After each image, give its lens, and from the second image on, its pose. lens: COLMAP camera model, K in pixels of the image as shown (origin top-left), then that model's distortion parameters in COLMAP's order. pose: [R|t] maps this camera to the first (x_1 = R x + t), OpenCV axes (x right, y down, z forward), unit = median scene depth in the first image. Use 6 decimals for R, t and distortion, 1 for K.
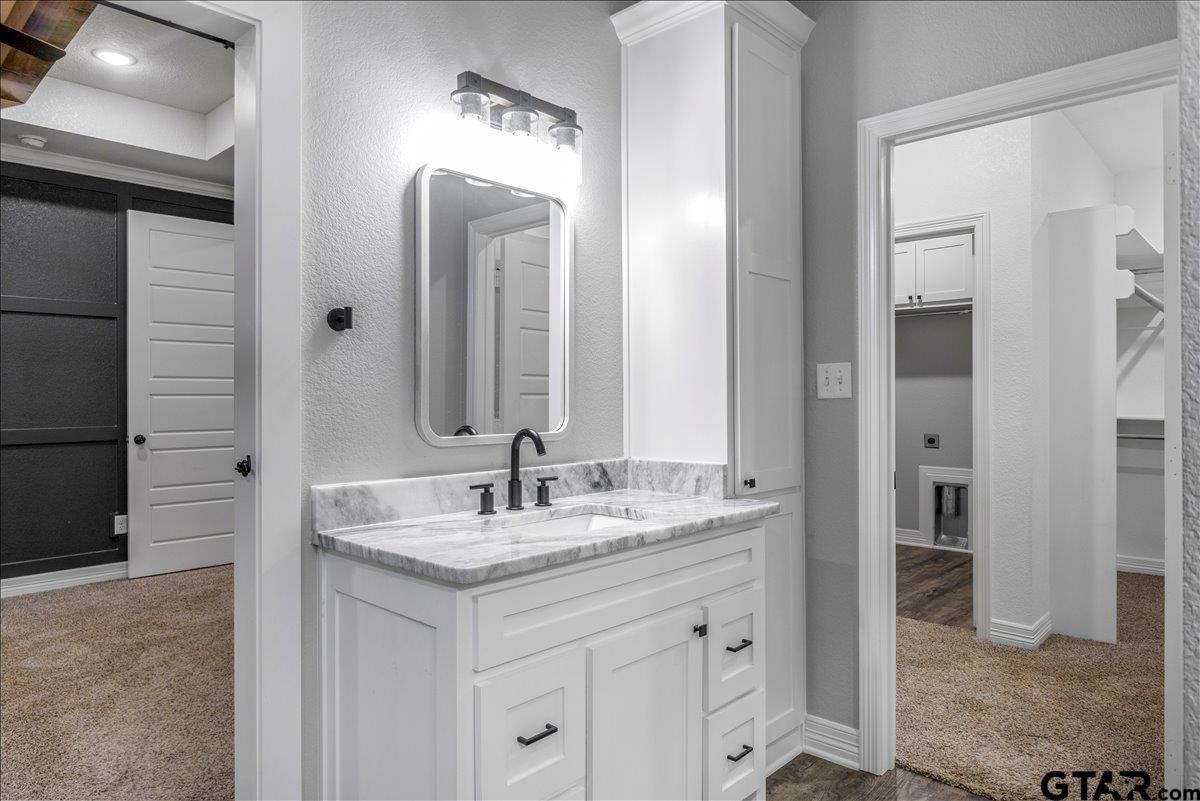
lens RADIAL K [[741.5, 0, 639.2], [0, 741.5, 395.2], [0, 0, 1]] dist [0.000041, 0.000334]
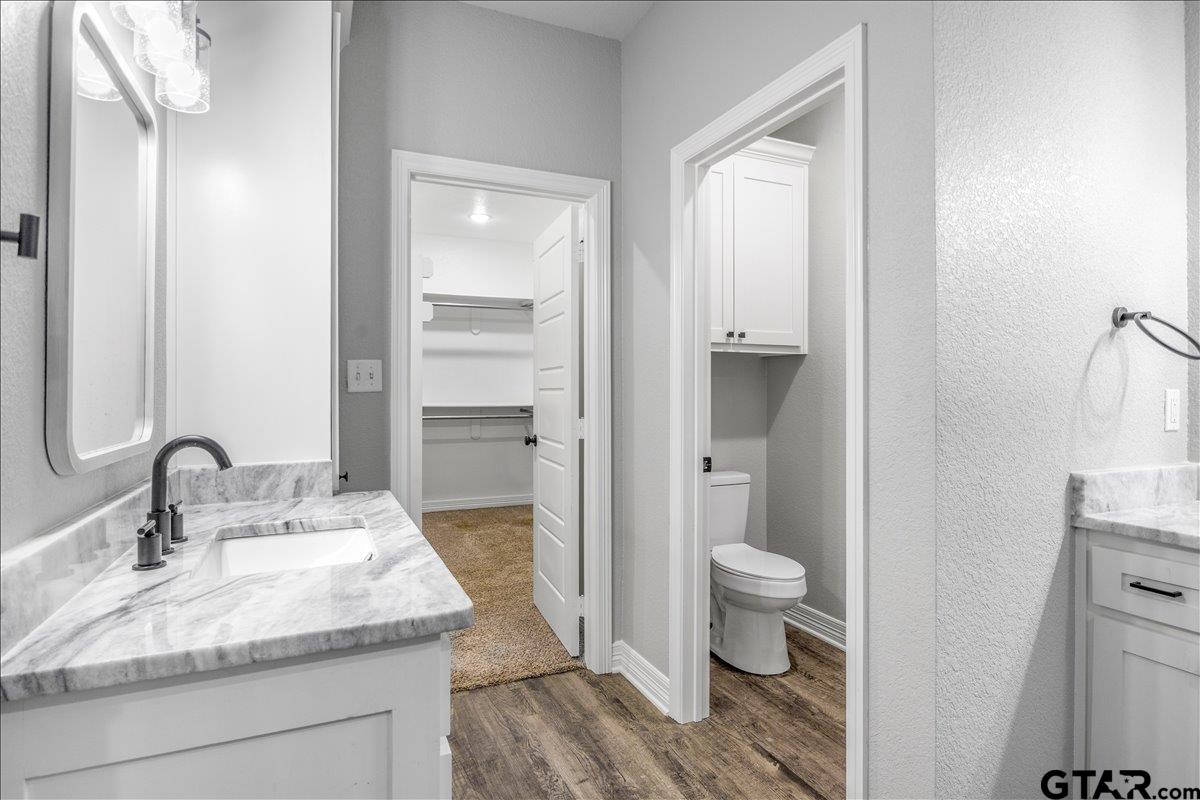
lens RADIAL K [[599.0, 0, 599.5], [0, 599.0, 383.9], [0, 0, 1]] dist [-0.003927, -0.000804]
pose [[0.425292, 0.011954, 0.904977, -0.432079], [-0.001299, 0.999920, -0.012598, 0.003233], [-0.905055, 0.004182, 0.425274, 0.346512]]
